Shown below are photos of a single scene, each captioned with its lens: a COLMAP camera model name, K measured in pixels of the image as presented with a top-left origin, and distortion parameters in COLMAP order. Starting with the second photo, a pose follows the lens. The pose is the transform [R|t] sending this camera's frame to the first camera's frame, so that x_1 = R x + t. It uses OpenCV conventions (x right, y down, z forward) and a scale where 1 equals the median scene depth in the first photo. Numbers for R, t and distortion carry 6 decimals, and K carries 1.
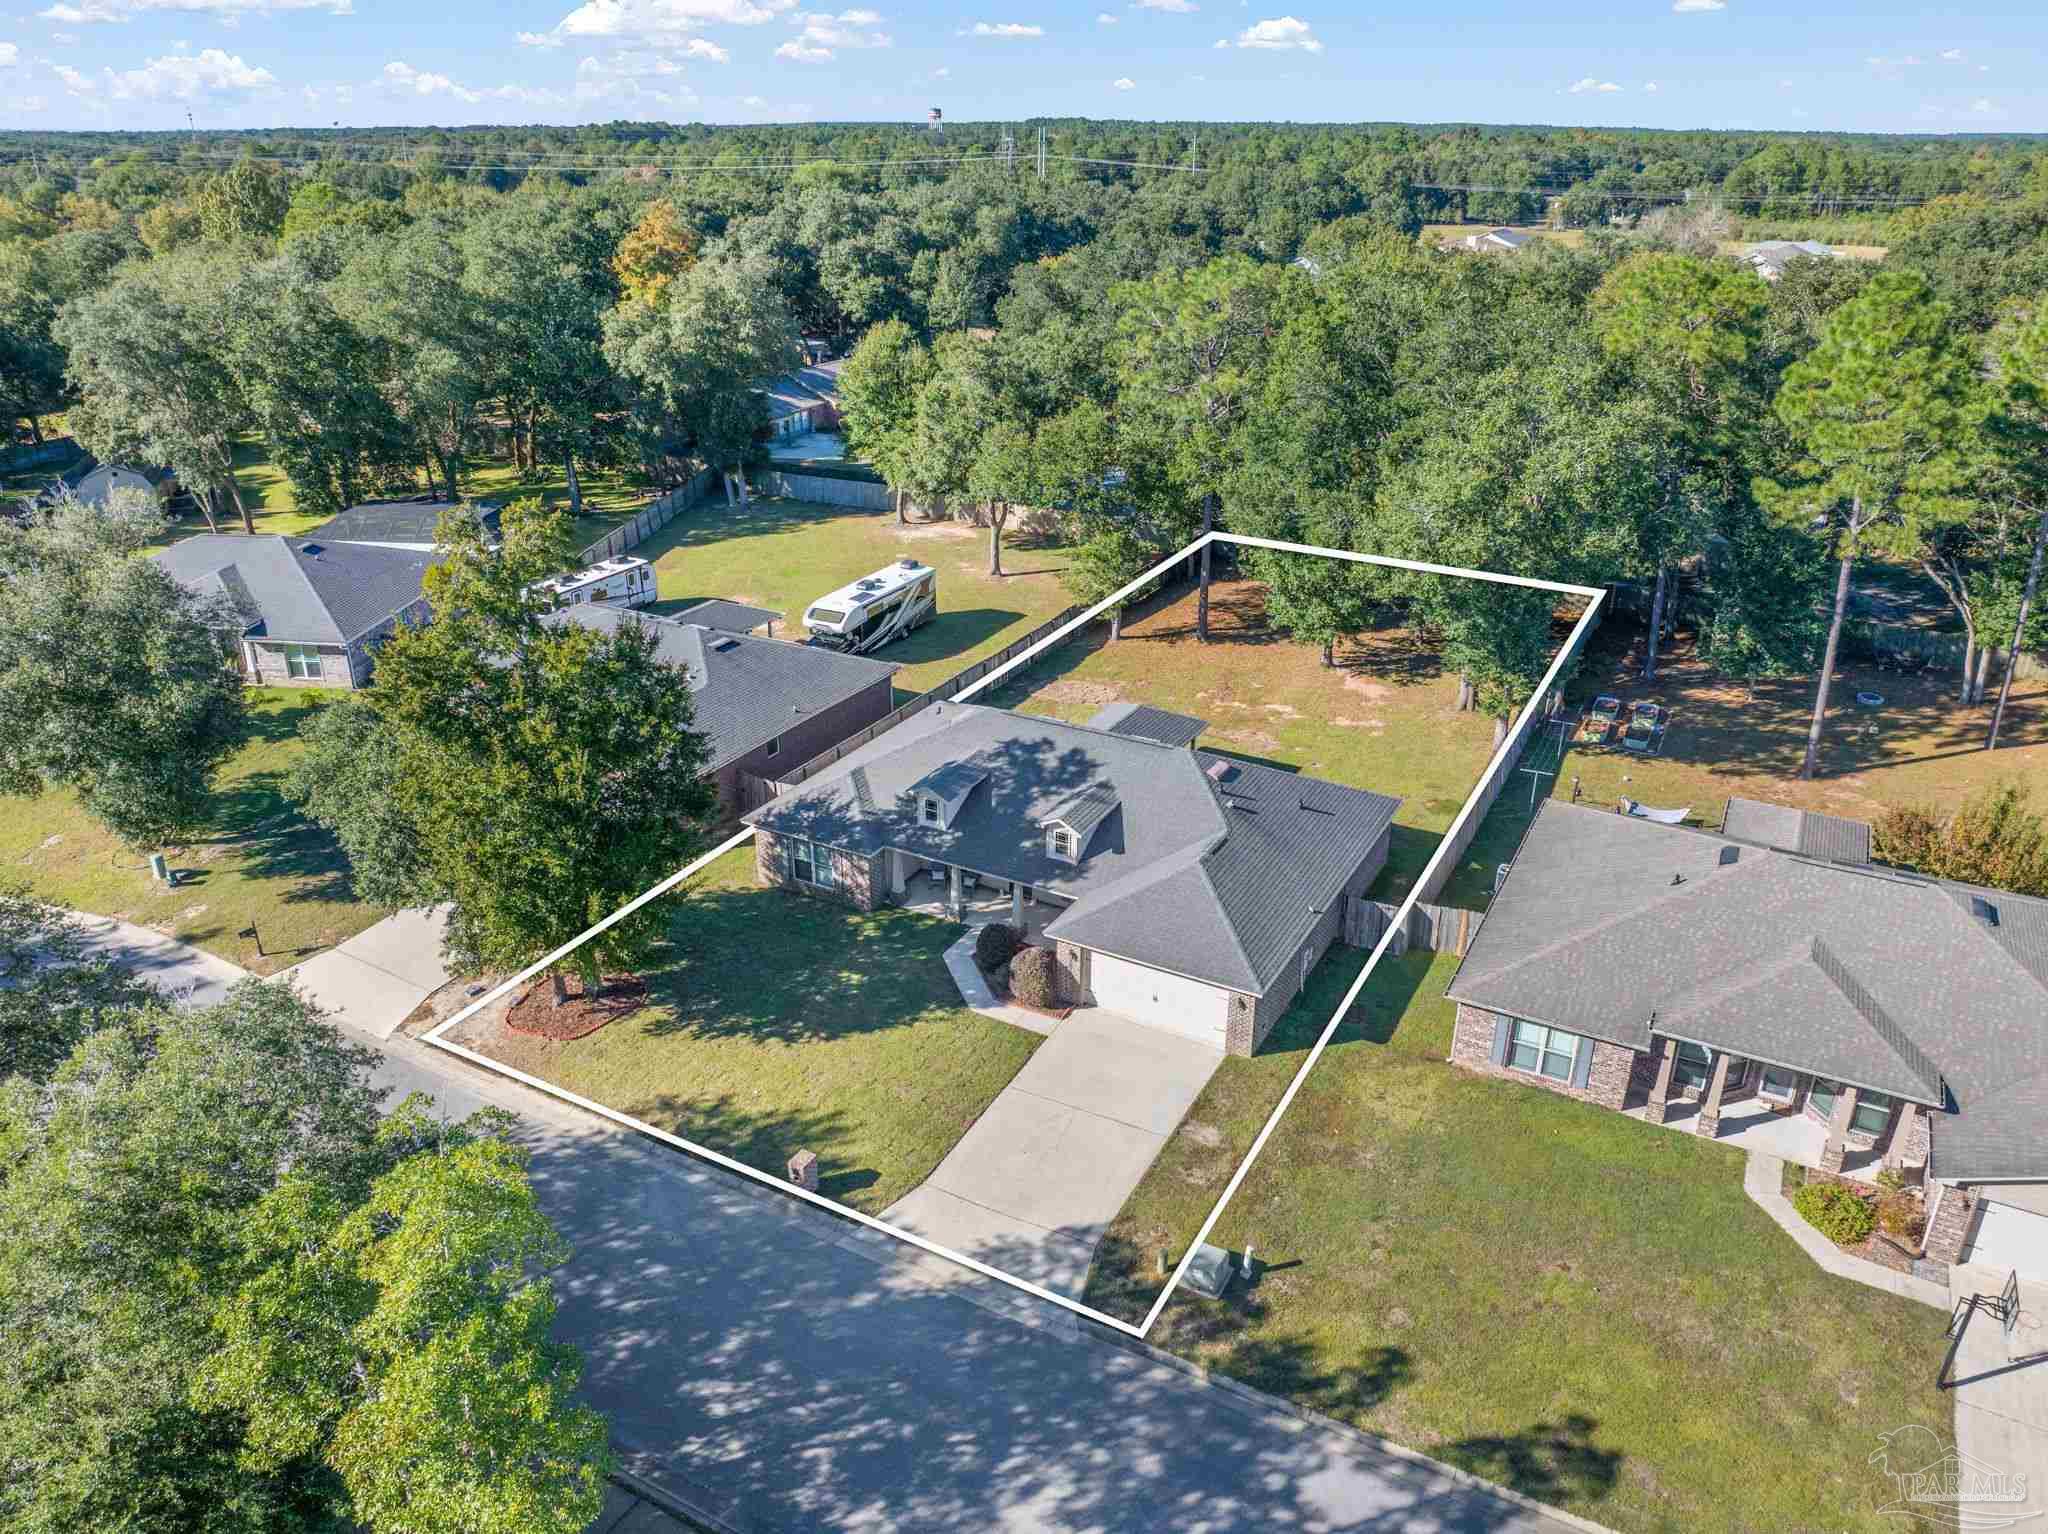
lens RADIAL K [[1442.3, 0, 1024.0], [0, 1442.3, 767.0], [0, 0, 1]] dist [-0.029728, -0.000354]
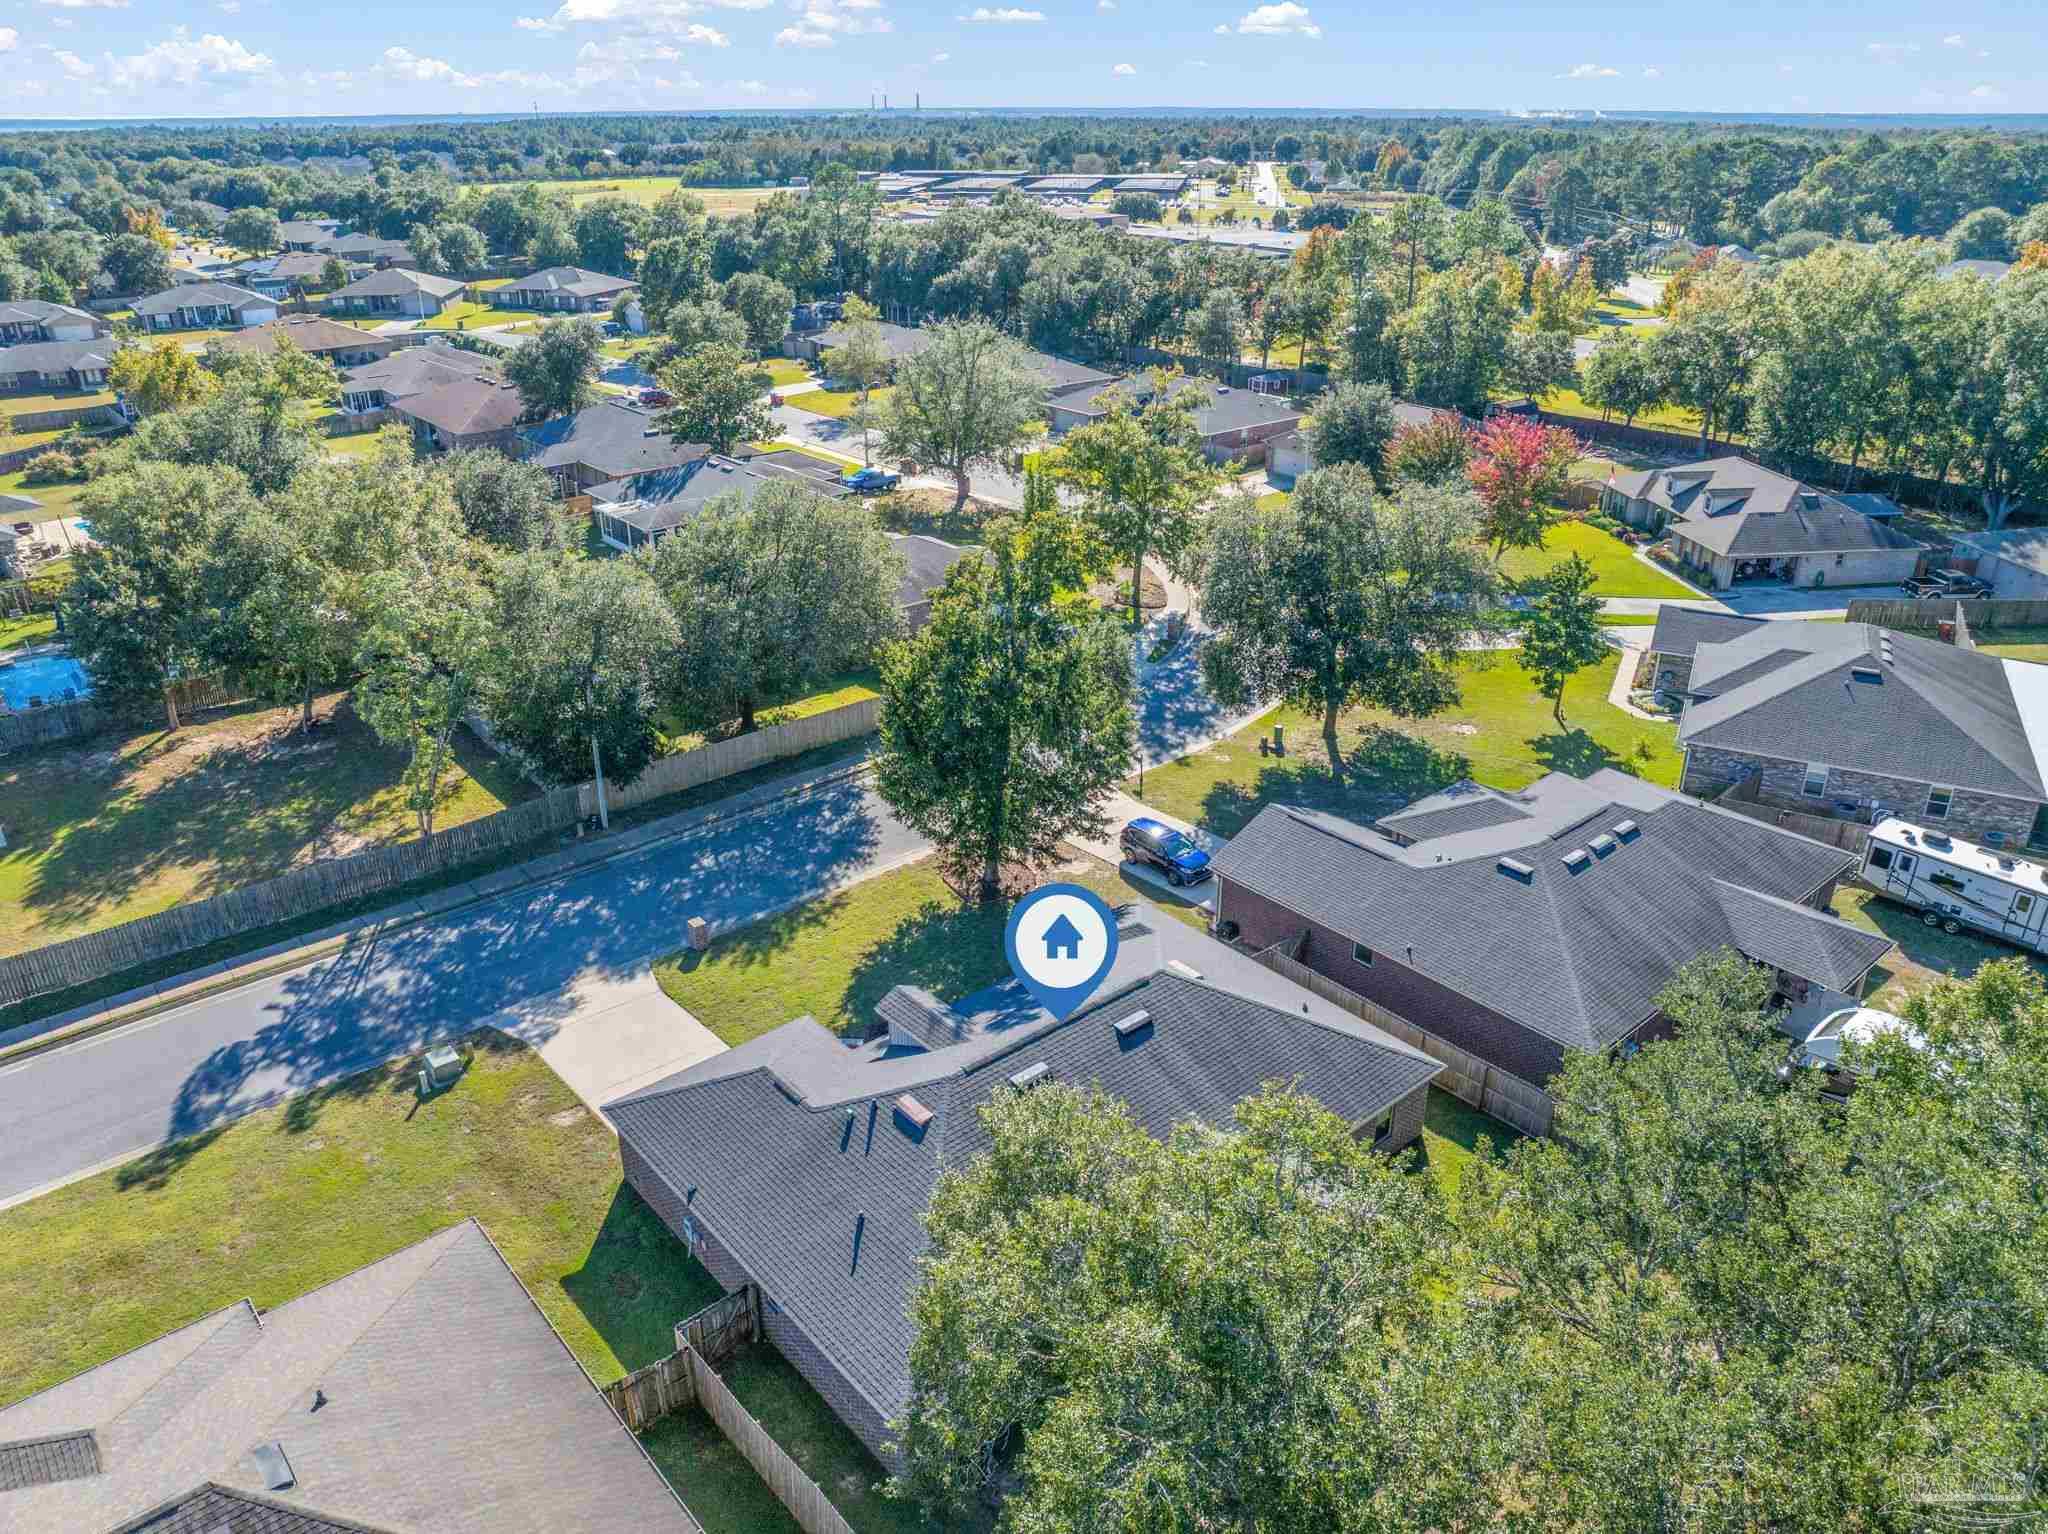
lens RADIAL K [[1442.3, 0, 1024.0], [0, 1442.3, 767.0], [0, 0, 1]] dist [-0.029728, -0.000354]
pose [[-0.355028, 0.391130, -0.849101, 0.960357], [-0.379211, 0.769938, 0.513220, -0.765912], [0.854491, 0.504196, -0.125029, 1.463605]]
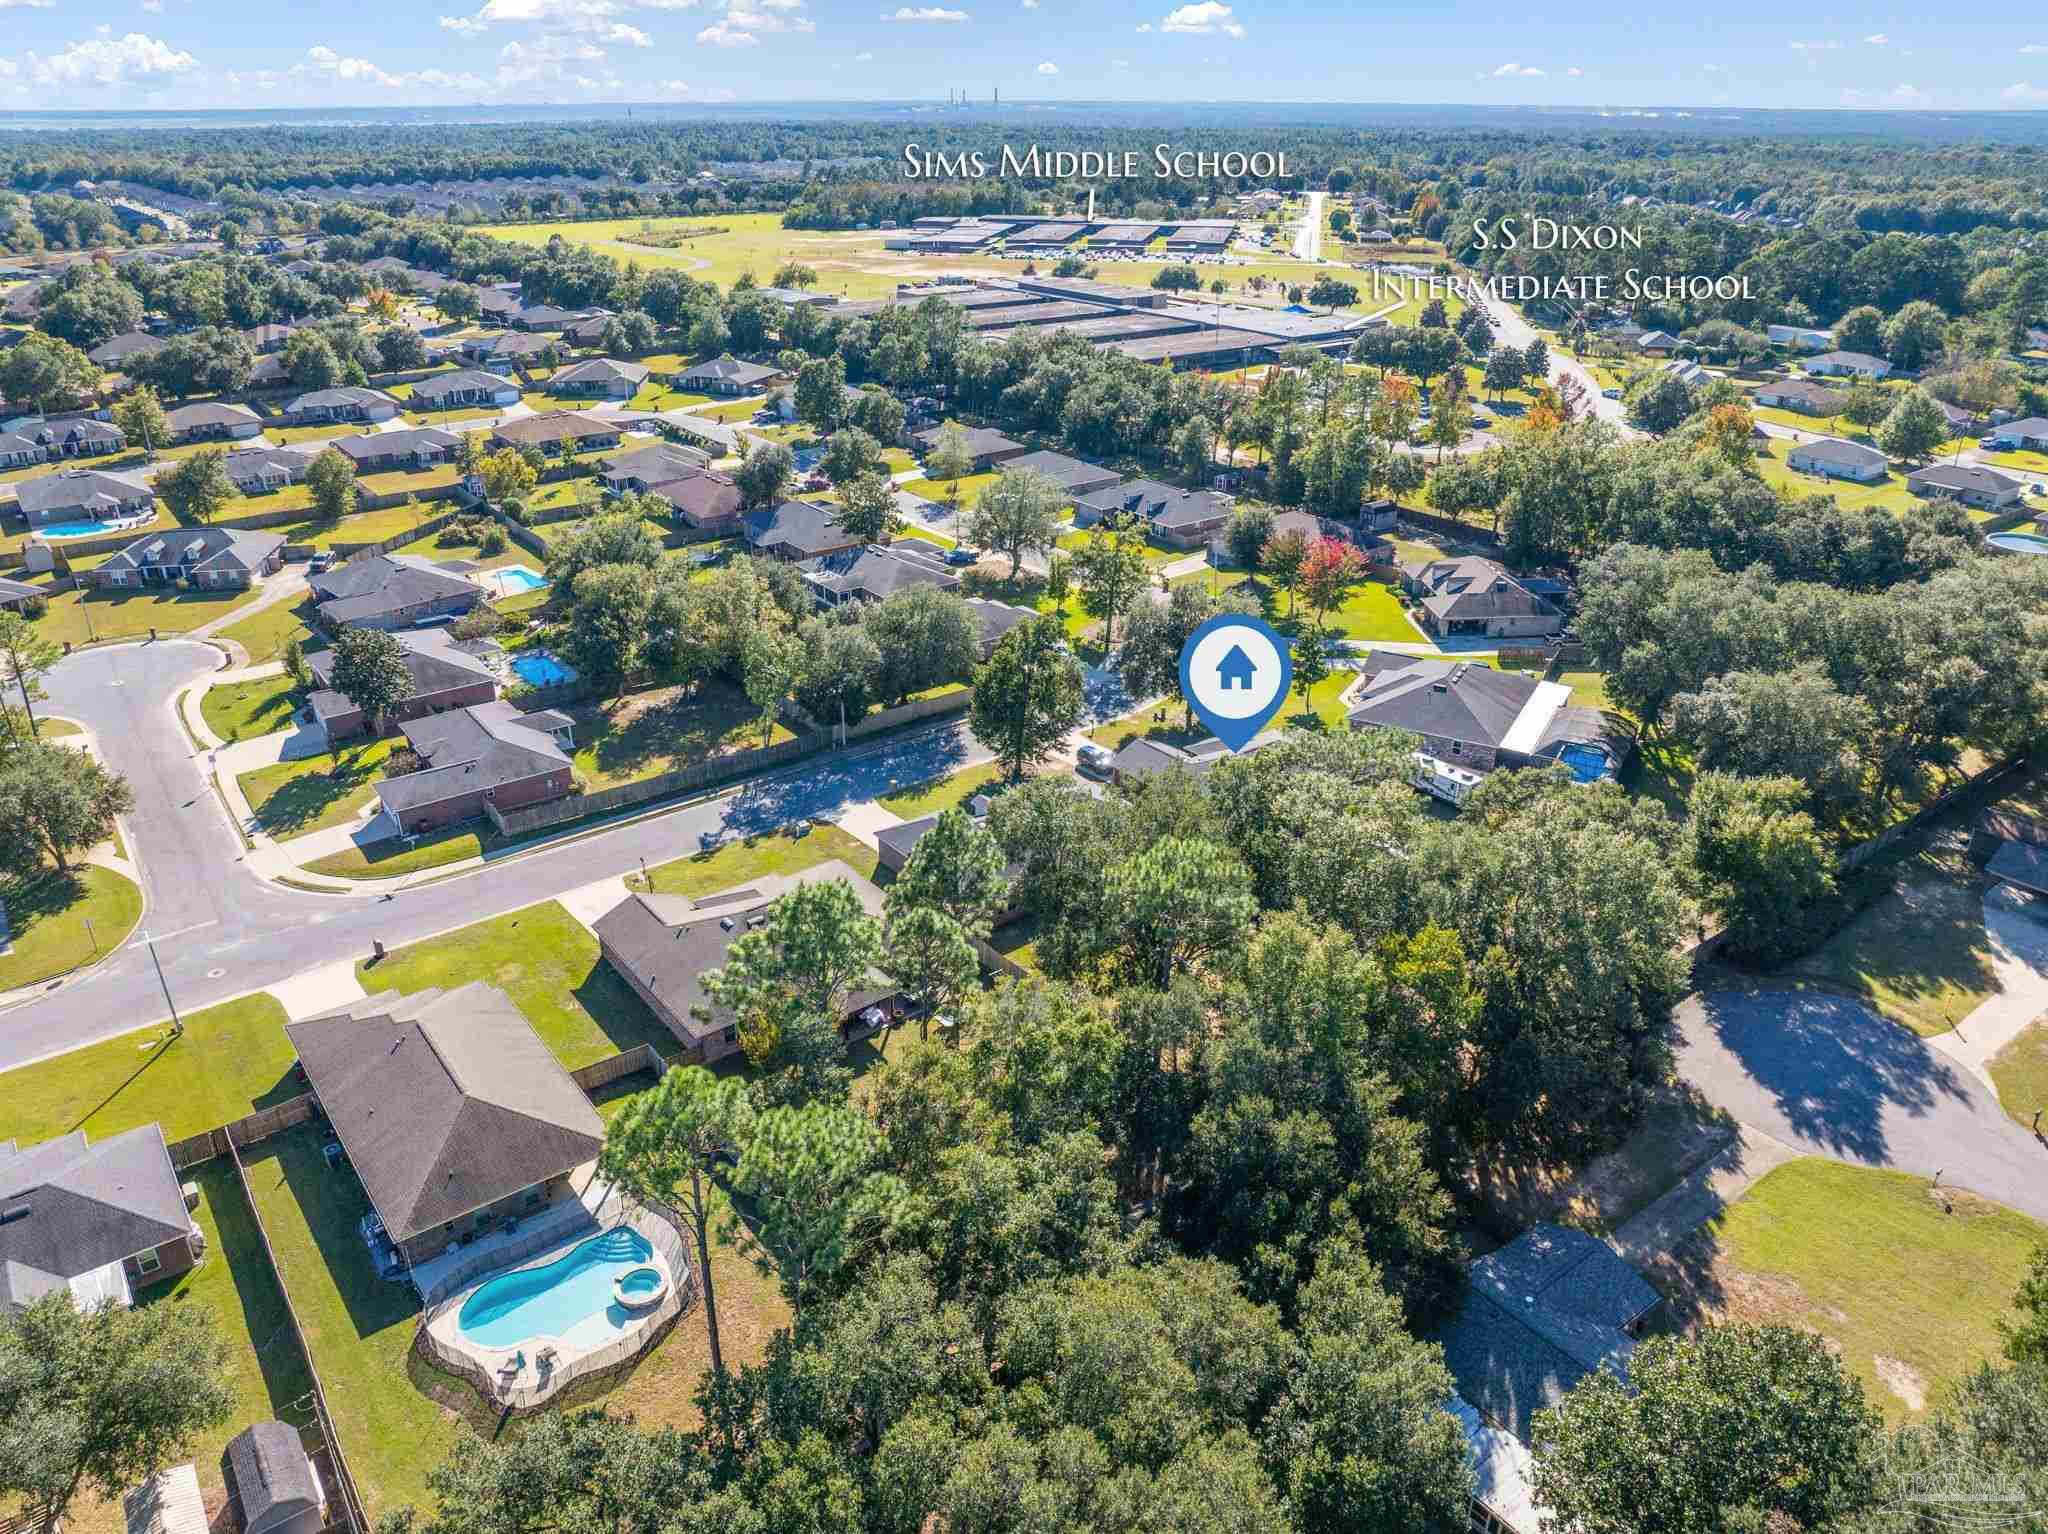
lens RADIAL K [[1442.3, 0, 1024.0], [0, 1442.3, 767.0], [0, 0, 1]] dist [-0.029728, -0.000354]
pose [[-0.400791, 0.387140, -0.830355, 2.760858], [-0.374308, 0.758047, 0.534096, -1.841022], [0.836218, 0.524869, -0.158909, 1.902552]]
